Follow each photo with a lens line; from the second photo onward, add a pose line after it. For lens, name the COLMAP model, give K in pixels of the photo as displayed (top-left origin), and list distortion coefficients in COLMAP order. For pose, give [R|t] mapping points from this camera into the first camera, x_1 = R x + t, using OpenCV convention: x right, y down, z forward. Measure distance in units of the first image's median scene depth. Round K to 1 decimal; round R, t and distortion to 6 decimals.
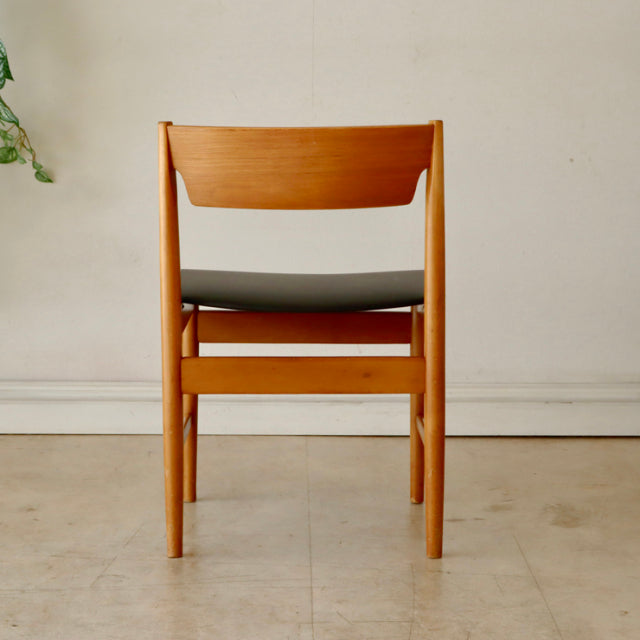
lens RADIAL K [[1621.4, 0, 320.0], [0, 1621.4, 320.0], [0, 0, 1]] dist [0.084931, 0.616539]
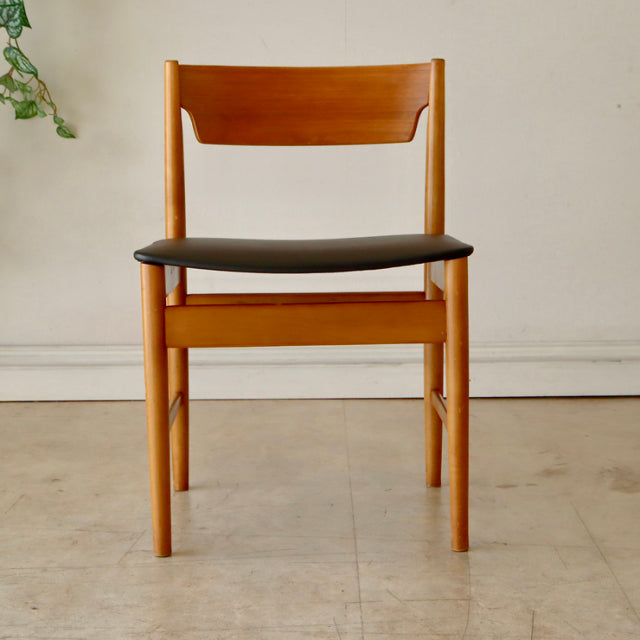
lens RADIAL K [[1533.4, 0, 320.0], [0, 1533.4, 320.0], [0, 0, 1]] dist [0.119963, 0.218809]
pose [[0.999787, -0.013676, -0.015482, -0.010288], [0.013951, 0.999744, 0.017812, 0.011103], [0.015234, -0.018025, 0.999721, 0.124958]]
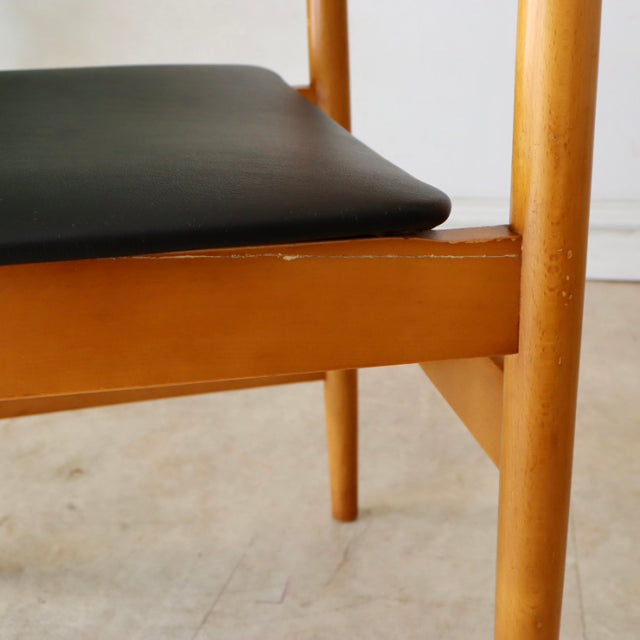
lens RADIAL K [[1032.4, 0, 320.0], [0, 1032.4, 320.0], [0, 0, 1]] dist [-0.067079, -0.117821]
pose [[0.983340, 0.032823, -0.178787, -0.033033], [0.013773, 0.967281, 0.253333, -0.029840], [0.181253, -0.251575, 0.950714, 0.769130]]
